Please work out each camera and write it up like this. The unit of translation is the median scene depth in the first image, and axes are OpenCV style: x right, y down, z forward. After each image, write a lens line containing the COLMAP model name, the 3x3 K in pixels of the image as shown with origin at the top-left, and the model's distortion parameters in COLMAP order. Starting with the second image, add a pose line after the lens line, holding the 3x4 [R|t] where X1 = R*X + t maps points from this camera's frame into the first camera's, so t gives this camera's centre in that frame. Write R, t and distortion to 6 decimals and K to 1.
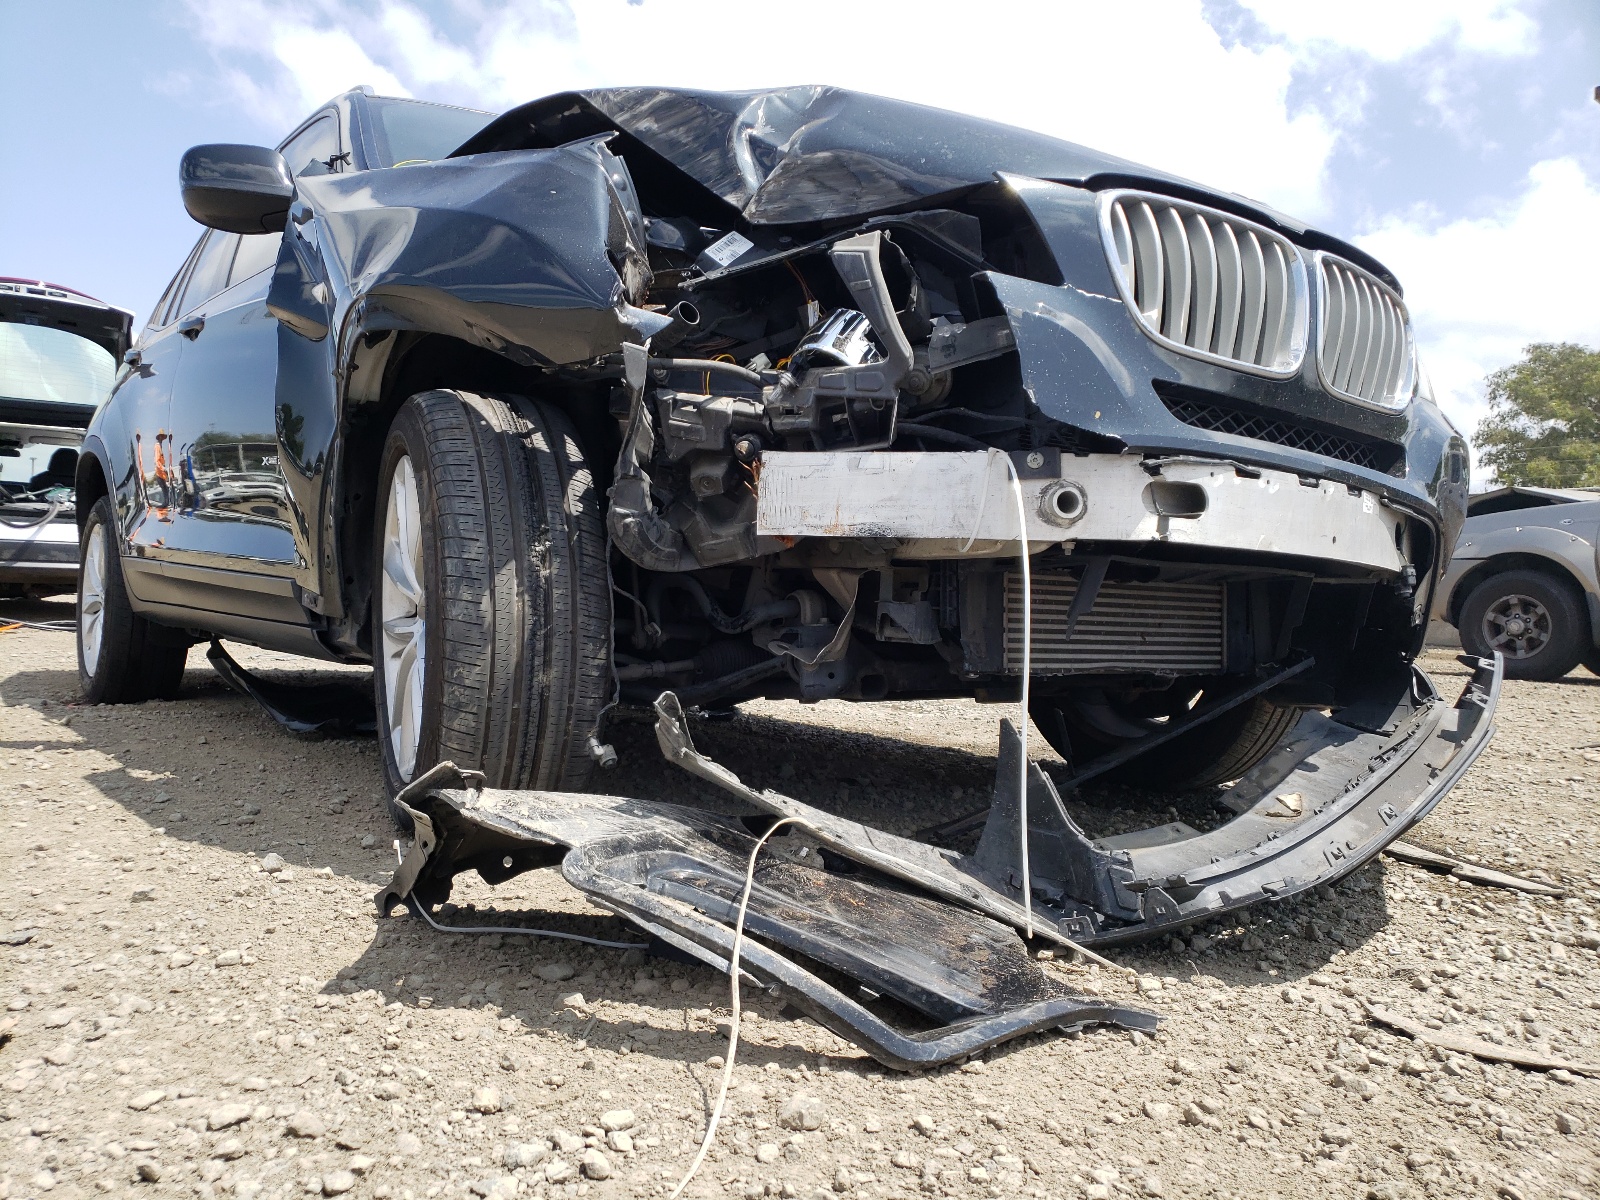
lens RADIAL K [[1224.1, 0, 803.7], [0, 1224.1, 604.2], [0, 0, 1]] dist [0.058437, -0.043511]
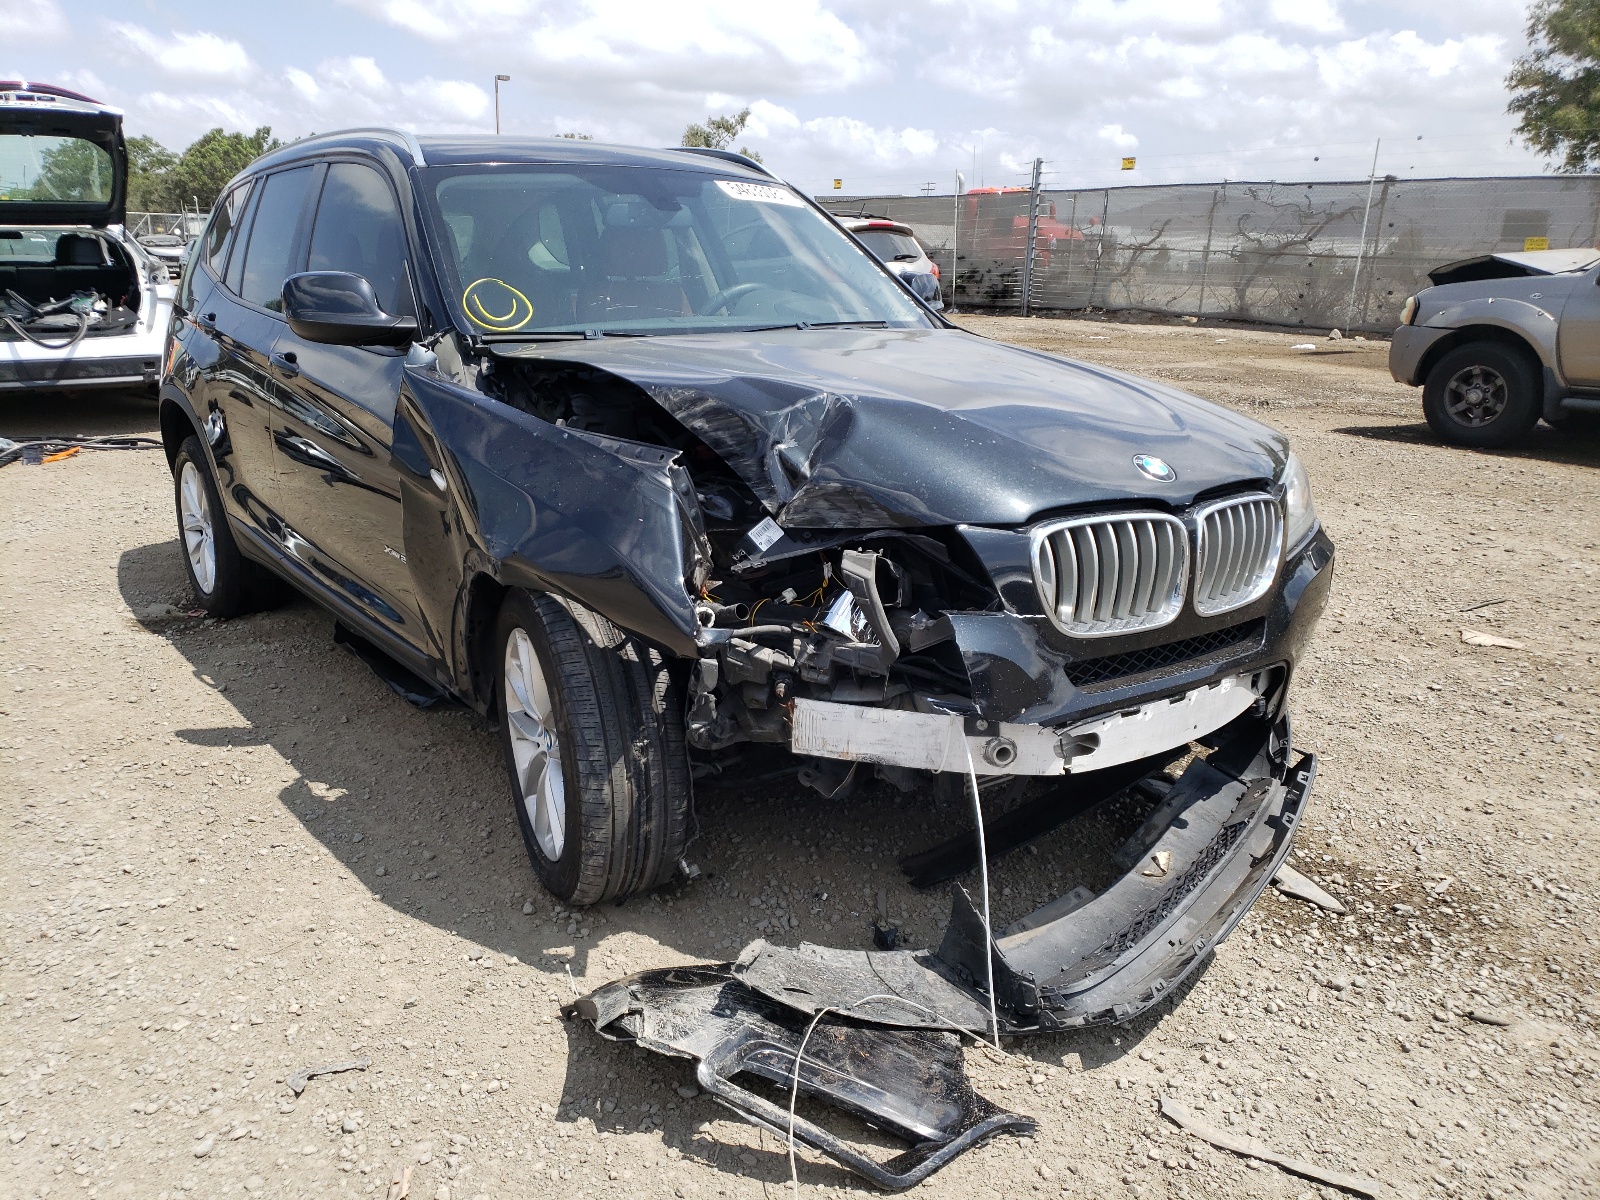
lens RADIAL K [[1224.1, 0, 799.5], [0, 1224.1, 593.9], [0, 0, 1]] dist [0.058437, -0.043511]
pose [[0.999827, -0.018594, -0.000566, -0.024186], [0.018084, 0.964356, 0.263991, -0.592753], [-0.004363, -0.263956, 0.964525, -0.338966]]
